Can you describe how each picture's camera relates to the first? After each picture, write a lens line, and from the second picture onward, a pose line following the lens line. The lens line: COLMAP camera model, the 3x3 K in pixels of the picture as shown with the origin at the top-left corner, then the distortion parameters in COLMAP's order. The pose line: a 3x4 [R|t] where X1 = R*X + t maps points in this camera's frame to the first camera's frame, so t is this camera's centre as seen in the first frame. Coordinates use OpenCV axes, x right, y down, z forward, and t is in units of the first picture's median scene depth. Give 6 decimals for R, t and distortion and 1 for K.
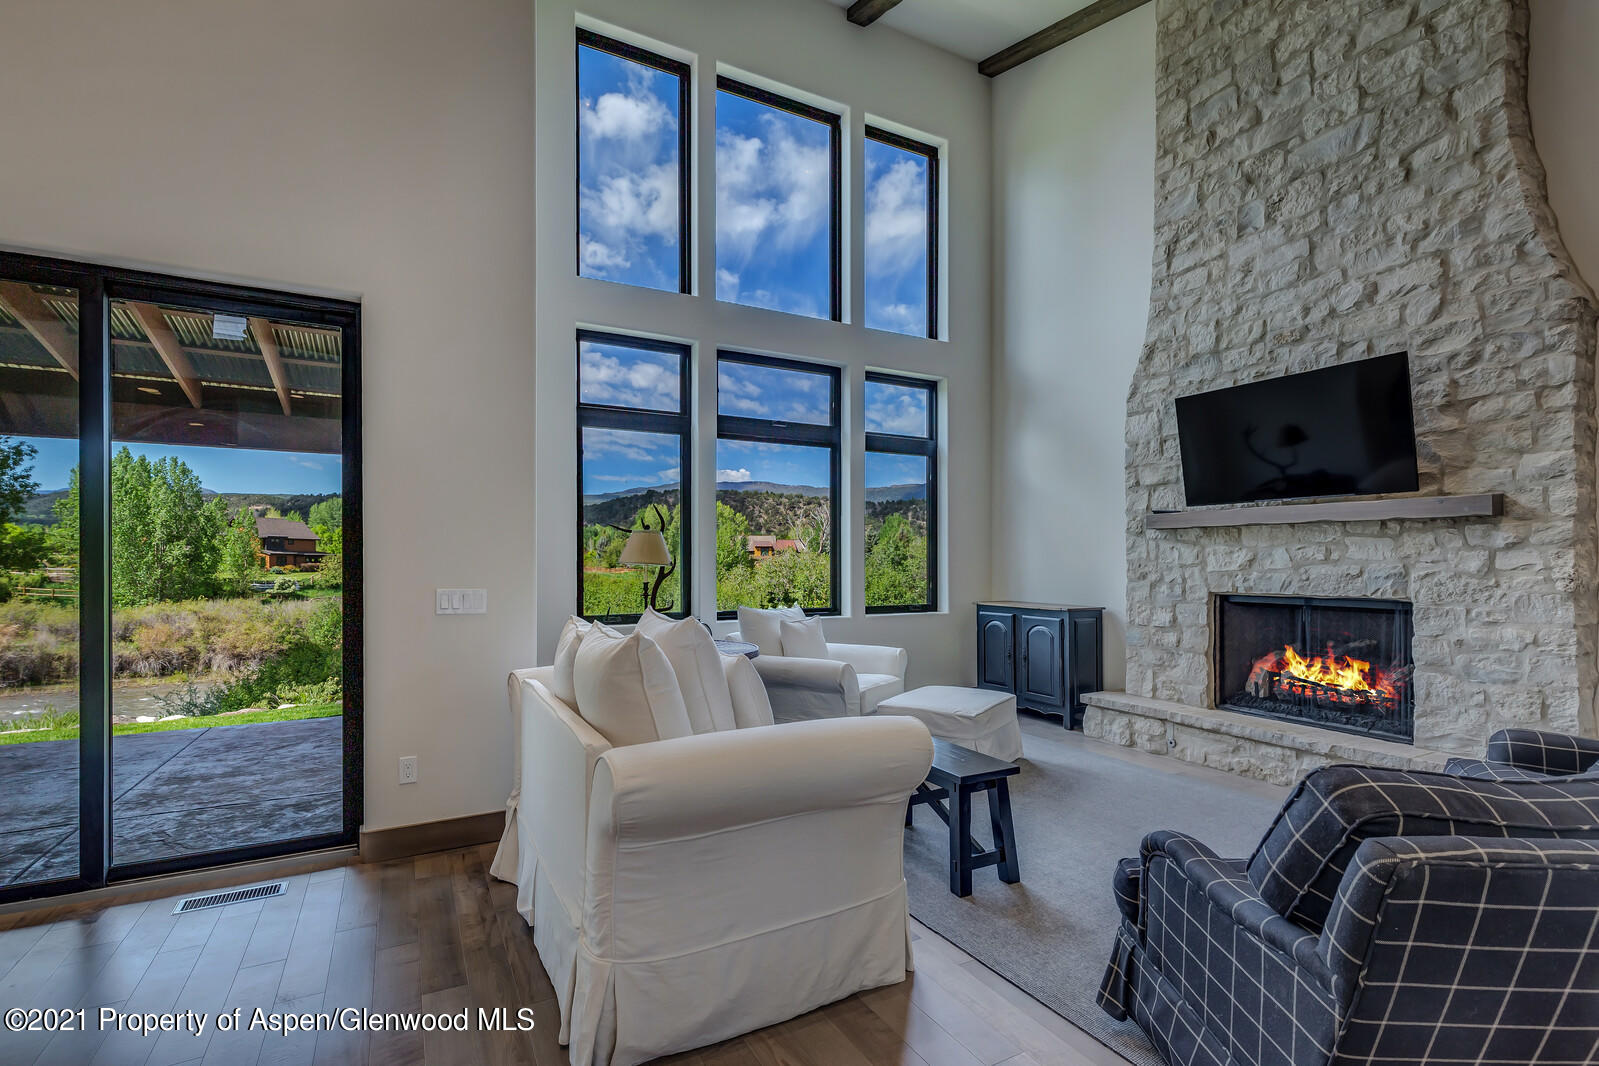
lens RADIAL K [[737.9, 0, 796.7], [0, 737.9, 562.6], [0, 0, 1]] dist [0.001695, 0.000374]
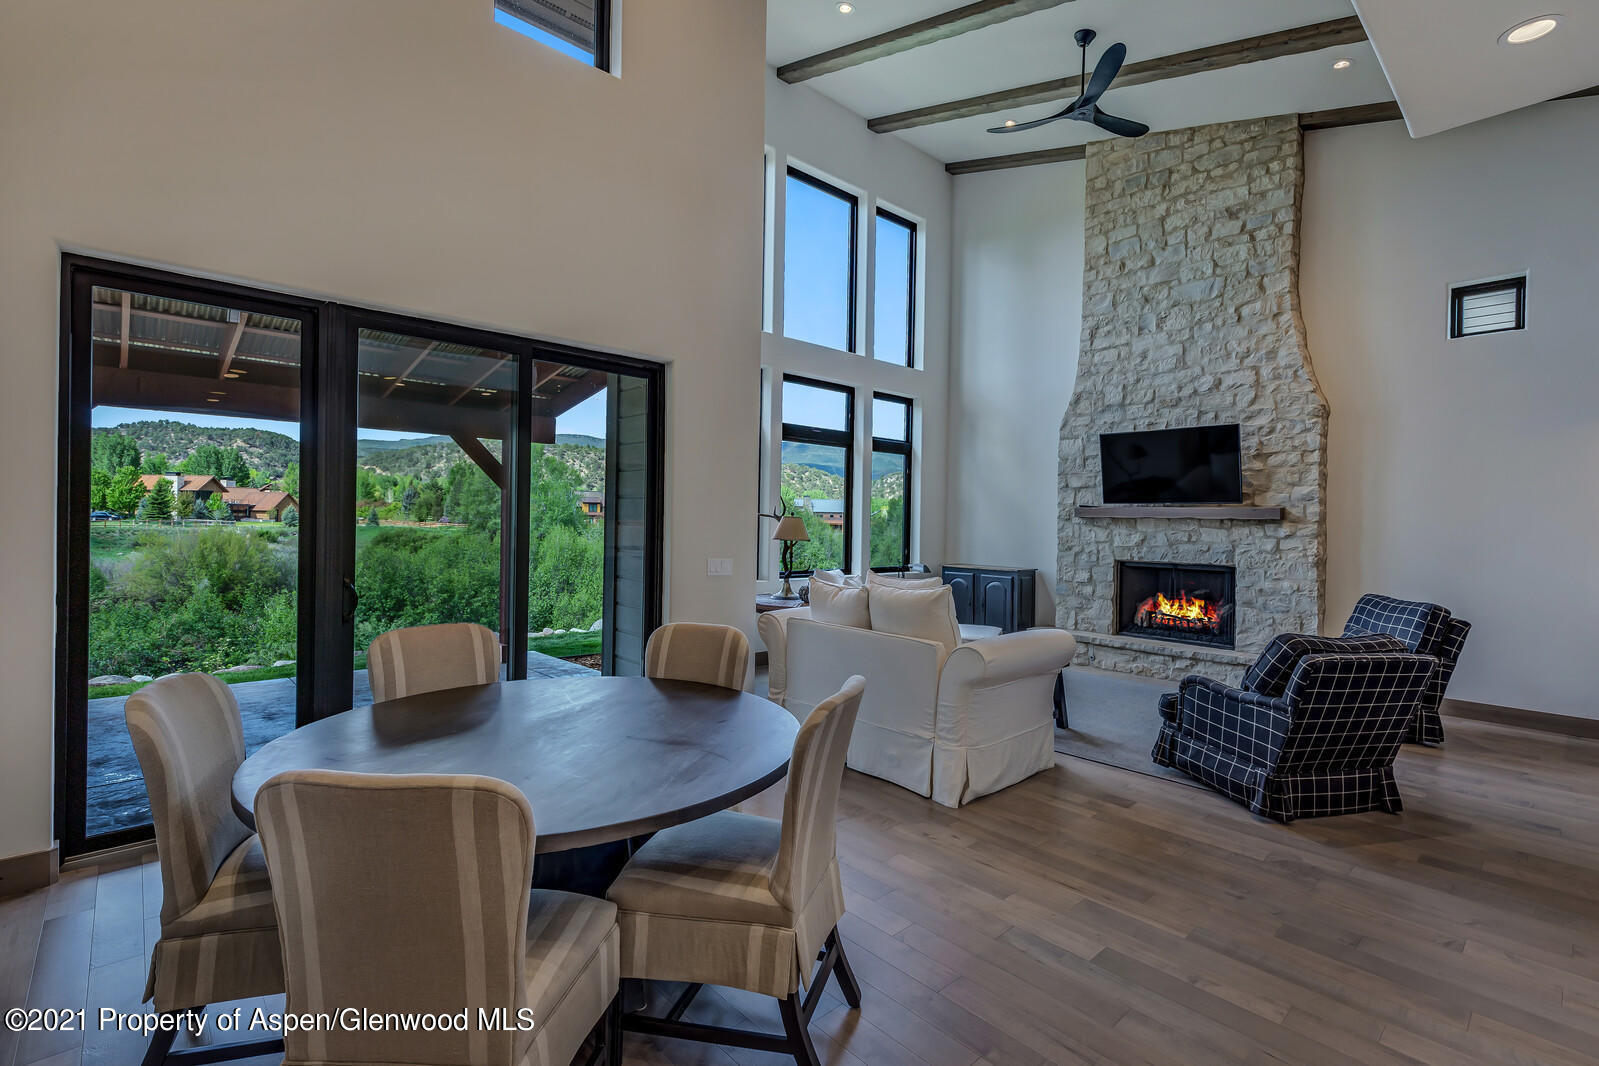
lens RADIAL K [[723.6, 0, 802.7], [0, 723.6, 525.7], [0, 0, 1]] dist [0.002029, -0.000099]
pose [[0.968974, 0.014827, 0.246719, -0.499766], [-0.016636, 0.999848, 0.005250, -0.031253], [-0.246603, -0.009192, 0.969073, -0.341646]]
